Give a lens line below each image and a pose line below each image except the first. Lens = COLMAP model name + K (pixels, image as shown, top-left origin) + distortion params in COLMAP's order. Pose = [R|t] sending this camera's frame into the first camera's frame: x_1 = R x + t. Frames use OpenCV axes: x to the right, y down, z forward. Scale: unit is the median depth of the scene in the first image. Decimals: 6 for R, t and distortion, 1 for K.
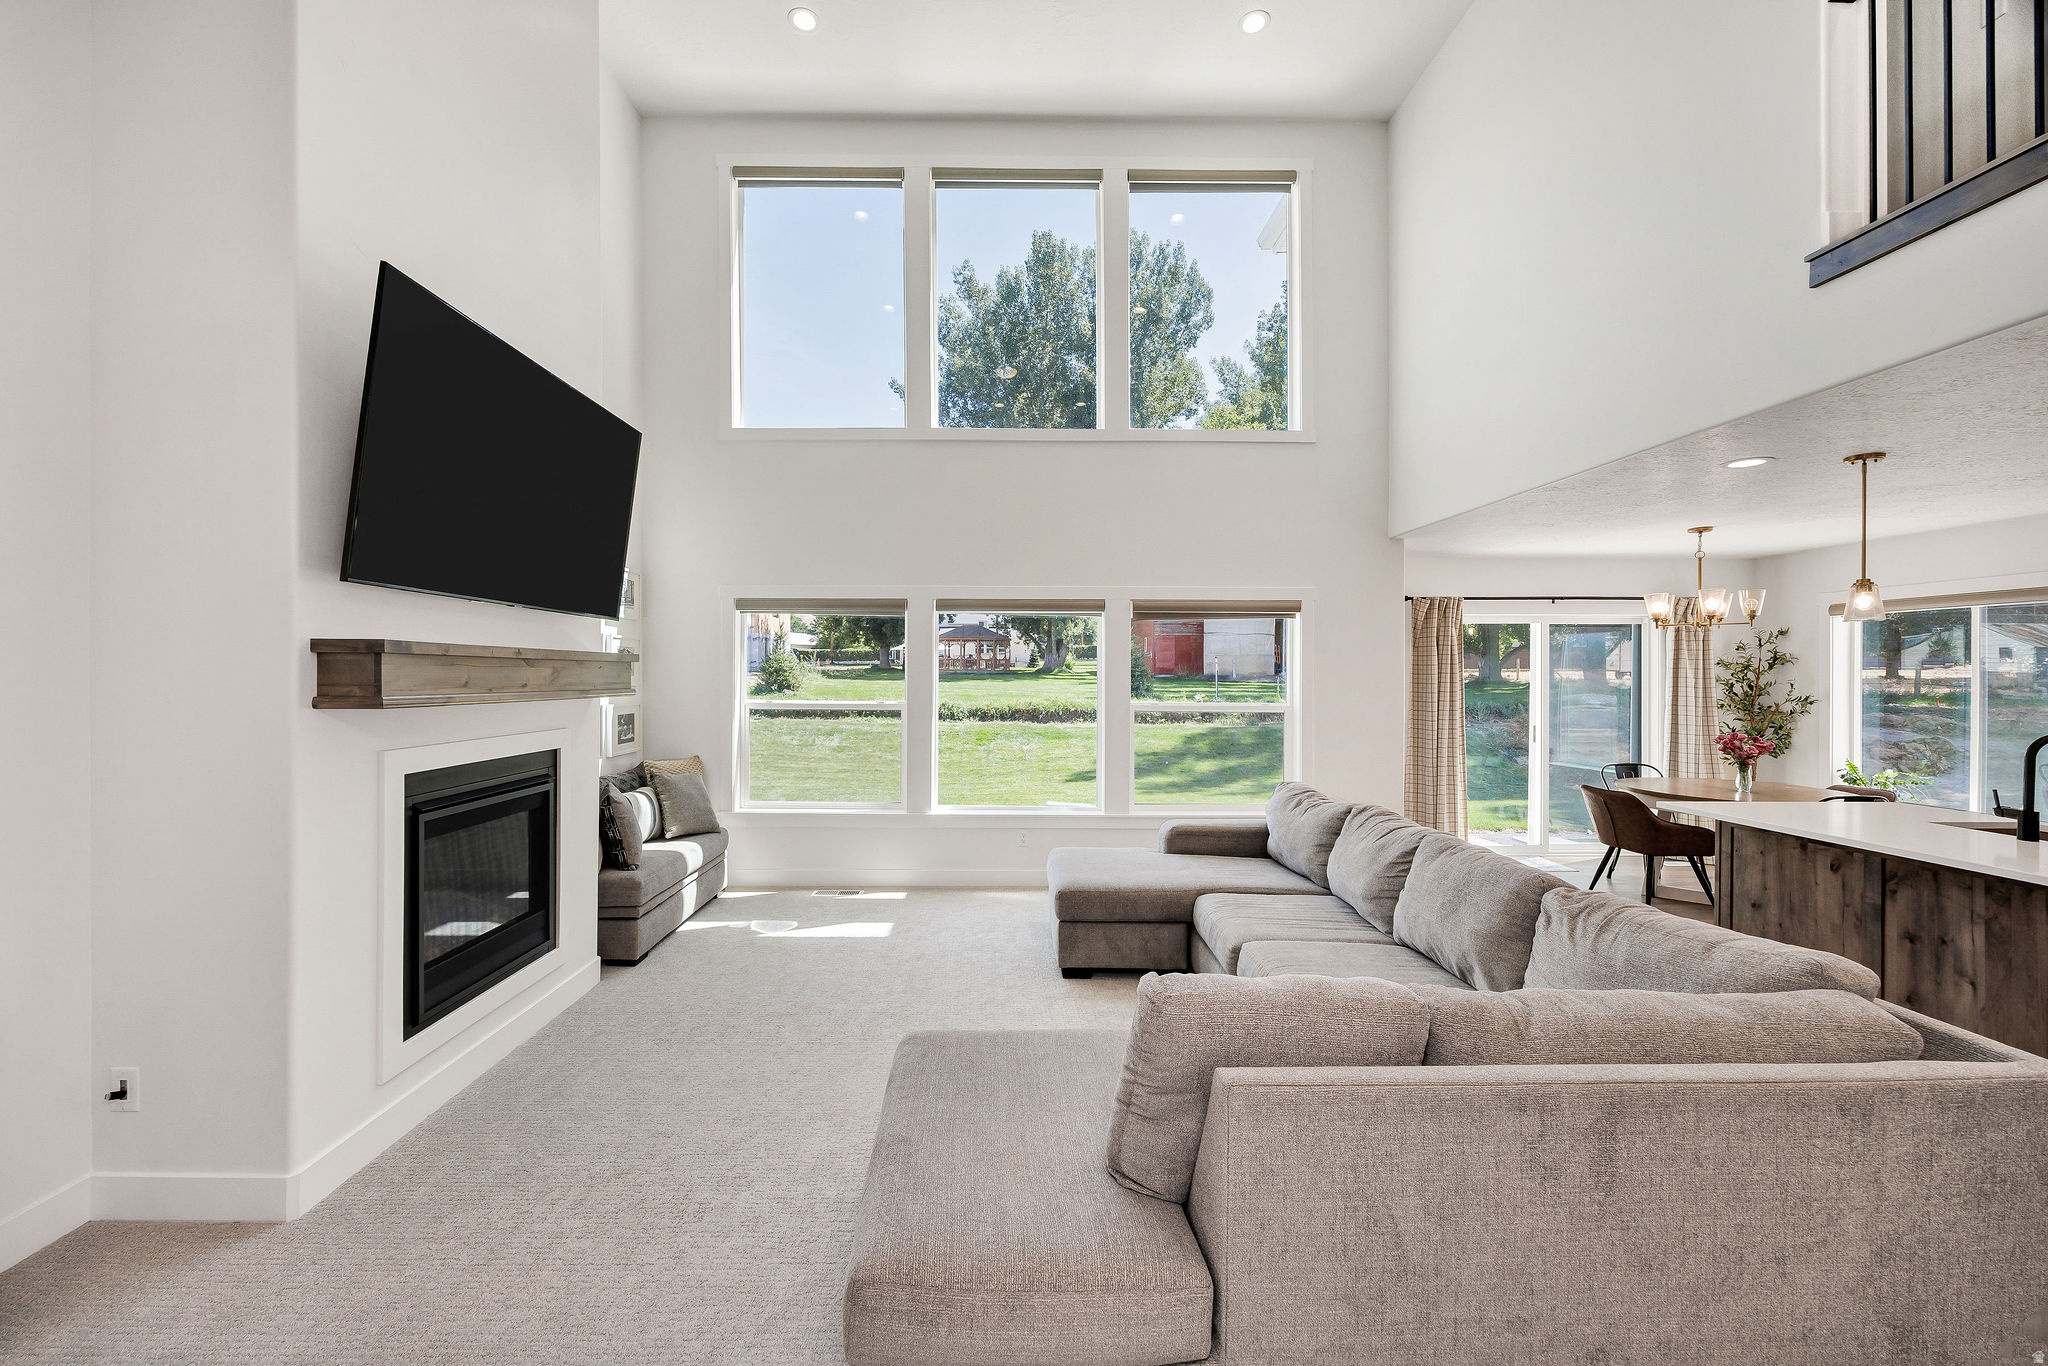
lens RADIAL K [[795.1, 0, 994.5], [0, 795.1, 675.1], [0, 0, 1]] dist [0.000919, 0.000088]
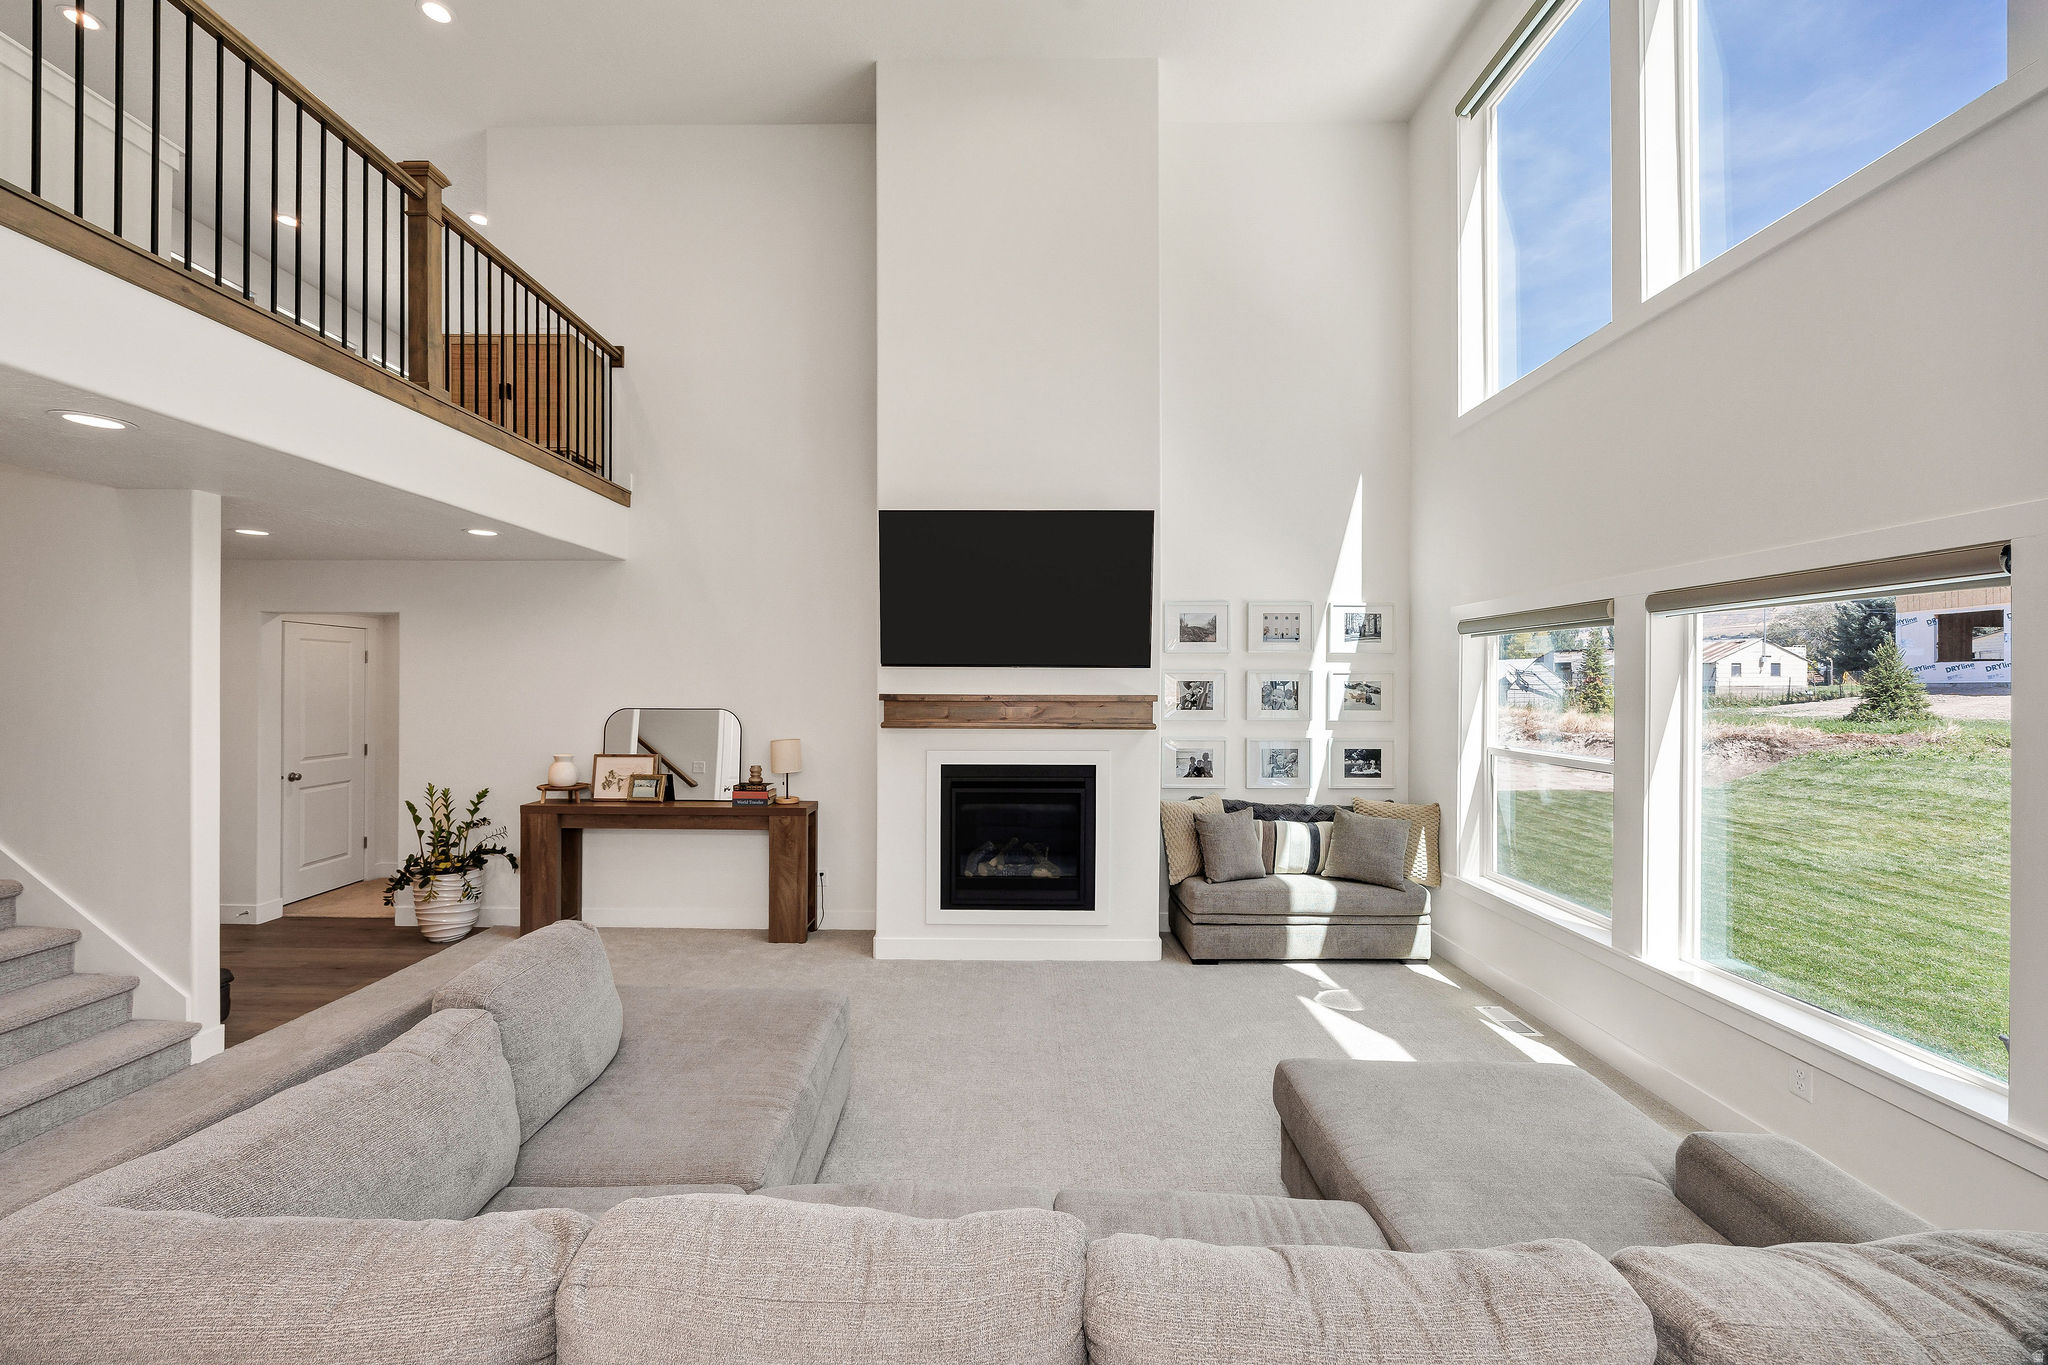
lens RADIAL K [[798.2, 0, 1024.0], [0, 798.2, 682.5], [0, 0, 1]] dist [-0.000039, -0.000012]
pose [[-0.004439, -0.006463, -0.999969, 0.793645], [-0.000381, 0.999979, -0.006461, -0.039943], [0.999990, 0.000352, -0.004441, 0.853325]]
